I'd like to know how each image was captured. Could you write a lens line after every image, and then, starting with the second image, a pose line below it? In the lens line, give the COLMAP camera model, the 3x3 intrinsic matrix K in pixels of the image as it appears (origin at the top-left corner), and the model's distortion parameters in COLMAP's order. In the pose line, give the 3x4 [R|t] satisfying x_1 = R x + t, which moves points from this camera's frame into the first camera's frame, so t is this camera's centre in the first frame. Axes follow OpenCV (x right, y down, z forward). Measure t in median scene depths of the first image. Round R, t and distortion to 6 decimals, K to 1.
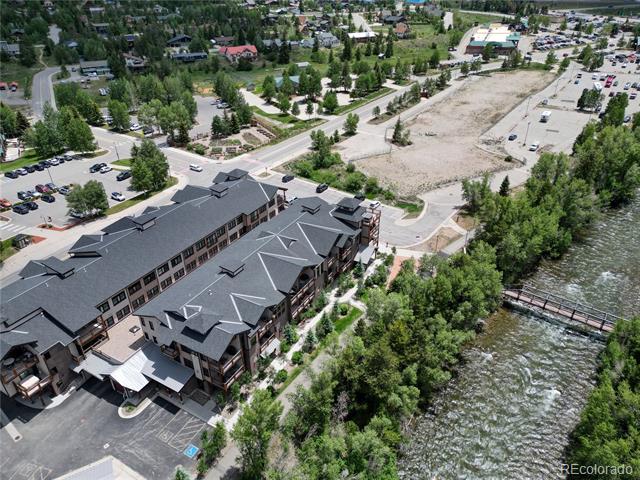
lens RADIAL K [[444.0, 0, 320.0], [0, 444.0, 240.0], [0, 0, 1]] dist [0.084508, -0.080722]
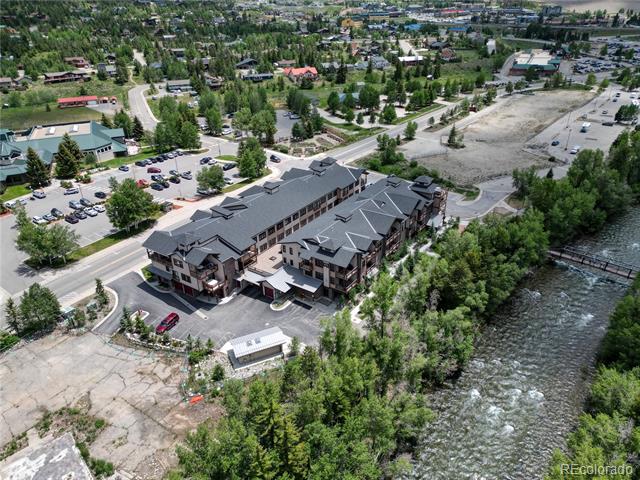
lens RADIAL K [[444.0, 0, 320.0], [0, 444.0, 240.0], [0, 0, 1]] dist [0.084508, -0.080722]
pose [[0.997142, 0.031850, -0.068513, -0.085172], [-0.035253, 0.998174, -0.049043, 0.099804], [0.066826, 0.051318, 0.996444, -0.177692]]
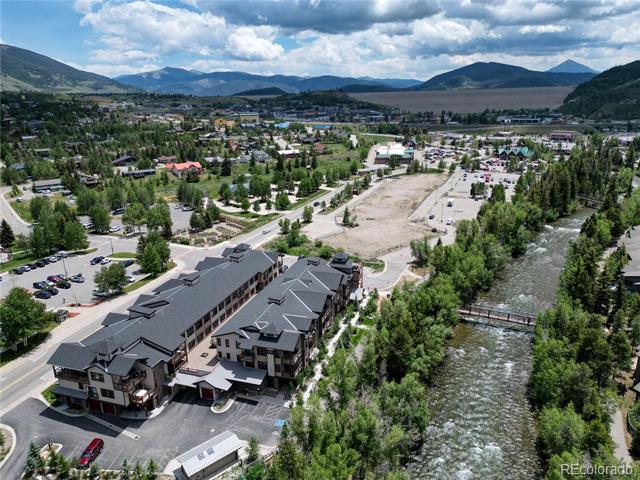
lens RADIAL K [[444.0, 0, 320.0], [0, 444.0, 240.0], [0, 0, 1]] dist [0.084508, -0.080722]
pose [[0.978686, -0.065888, 0.194507, -0.155518], [0.110552, 0.967219, -0.228615, 0.103053], [-0.173068, 0.245245, 0.953888, -0.171262]]
